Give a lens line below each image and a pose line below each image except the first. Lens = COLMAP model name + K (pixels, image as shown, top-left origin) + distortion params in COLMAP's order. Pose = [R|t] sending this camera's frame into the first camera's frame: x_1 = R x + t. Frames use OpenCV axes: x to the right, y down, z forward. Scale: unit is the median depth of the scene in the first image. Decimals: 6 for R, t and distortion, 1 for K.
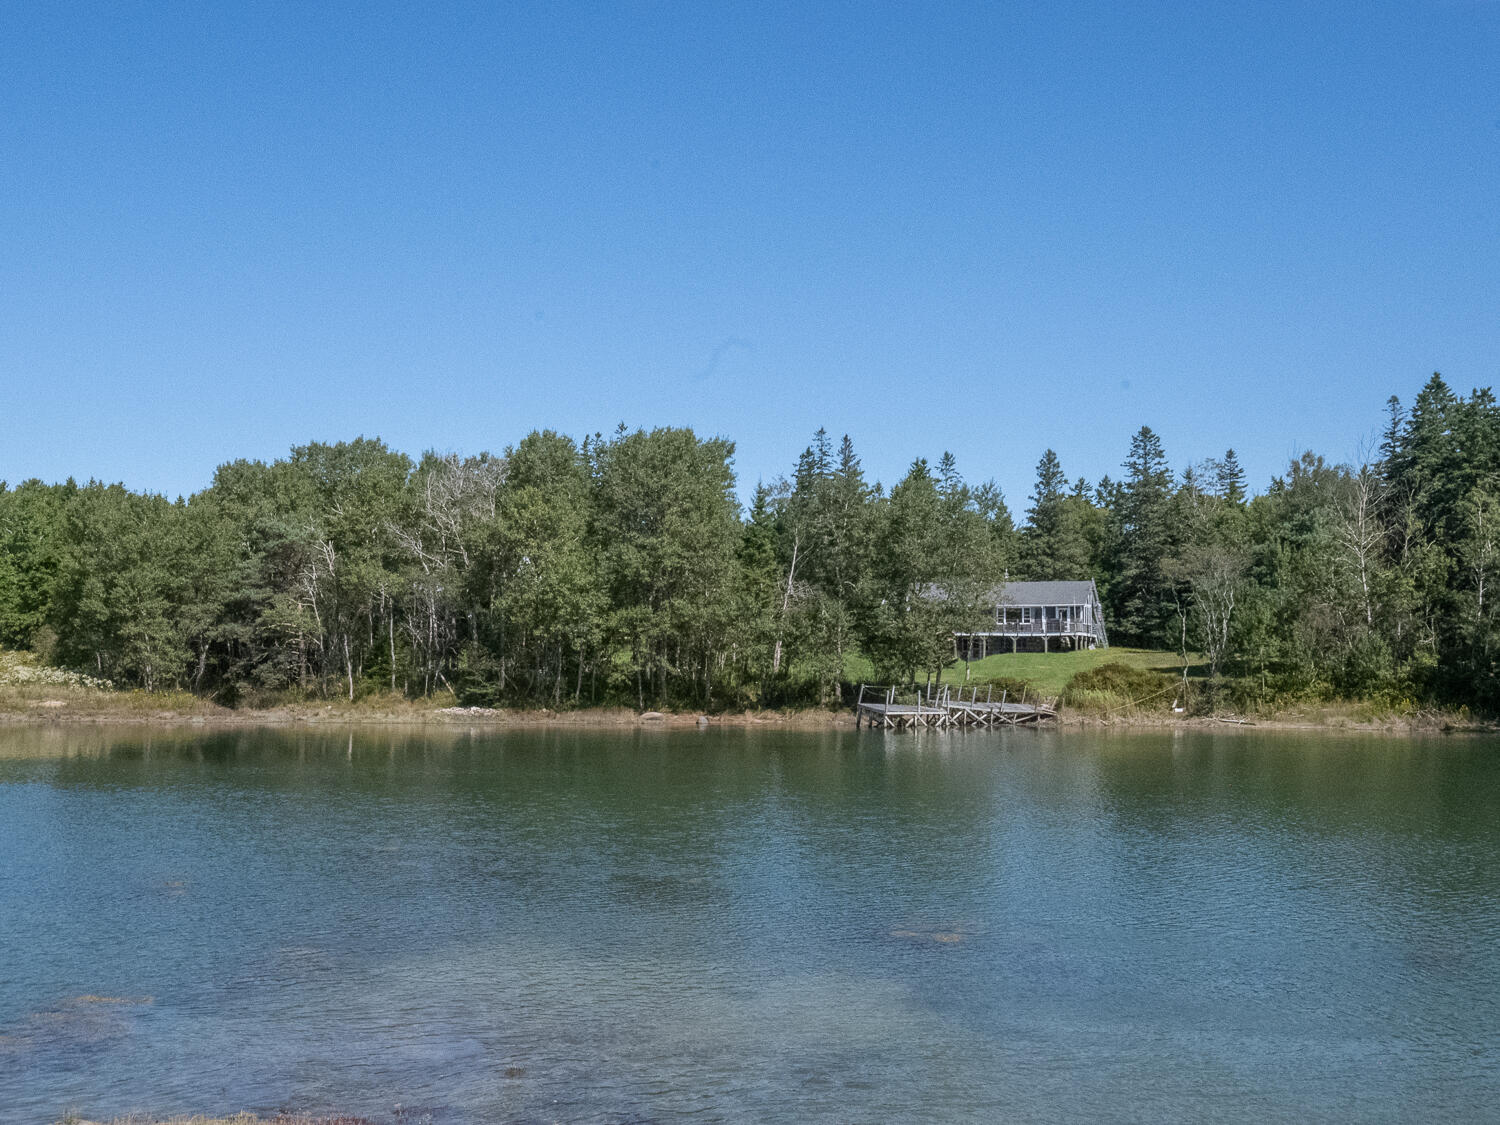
lens RADIAL K [[1563.8, 0, 750.0], [0, 1563.8, 562.5], [0, 0, 1]] dist [0.008349, 0.005449]
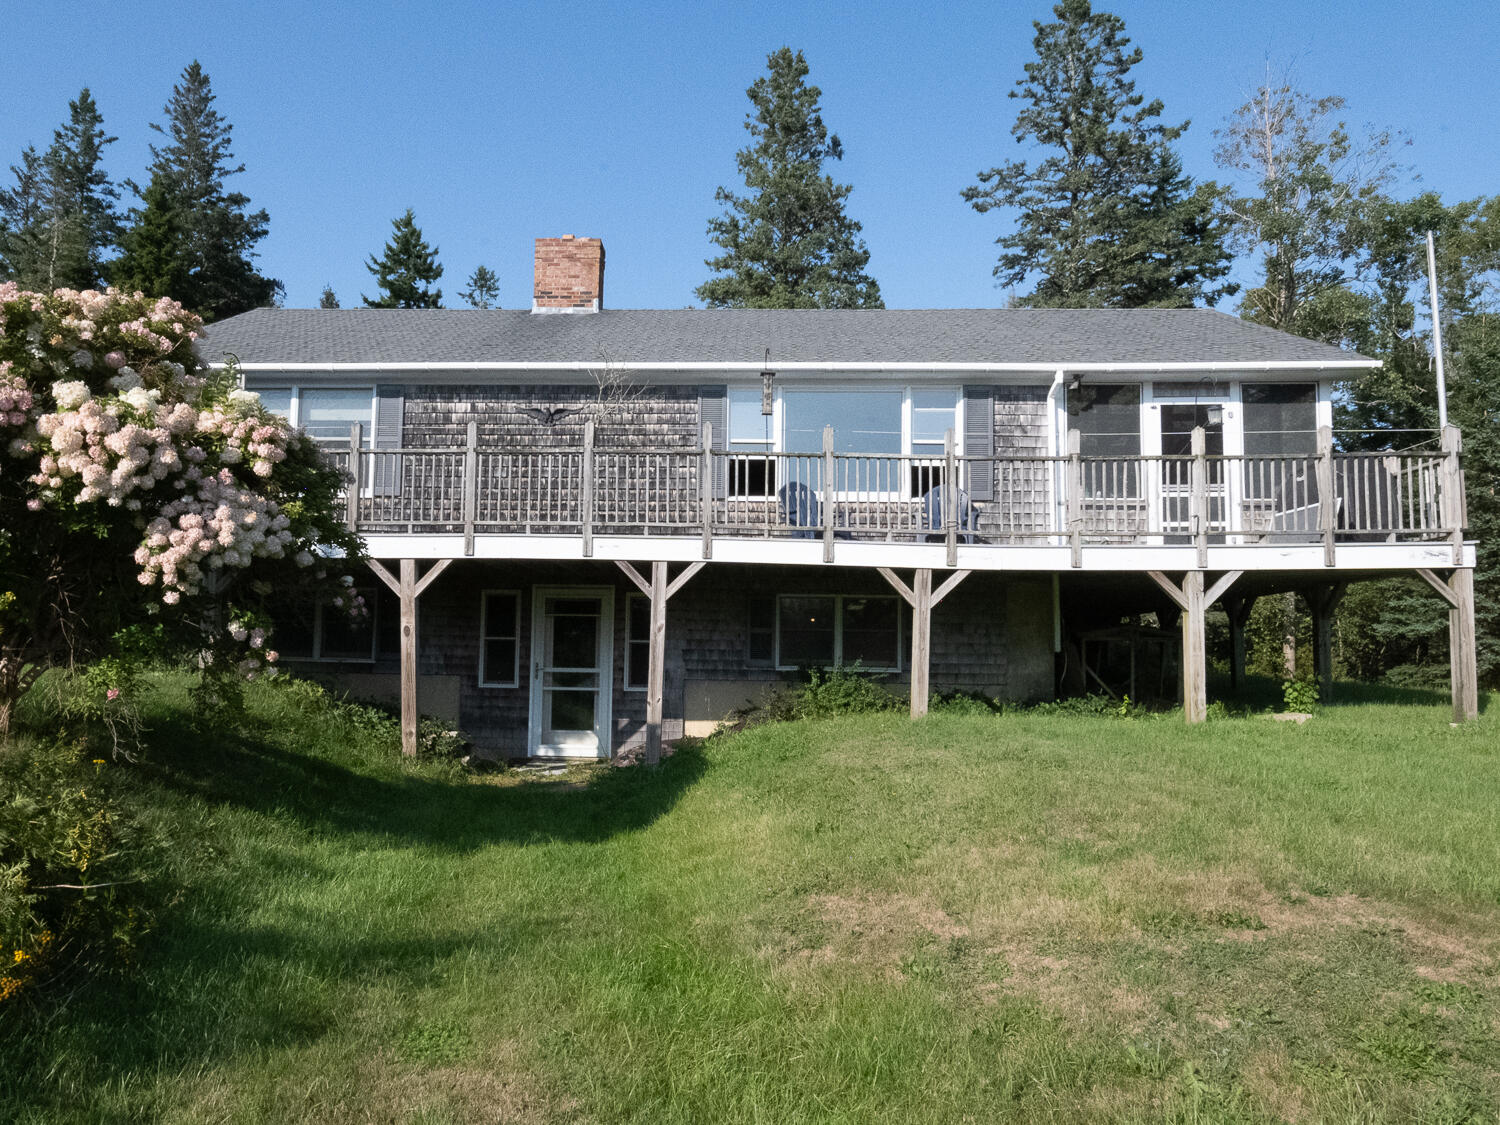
lens RADIAL K [[1040.2, 0, 755.1], [0, 1040.2, 606.0], [0, 0, 1]] dist [-0.002069, -0.004374]
pose [[0.935245, 0.035576, 0.352209, 0.128671], [-0.038762, 0.999246, 0.001996, 0.049862], [-0.351872, -0.015519, 0.935919, 0.908428]]
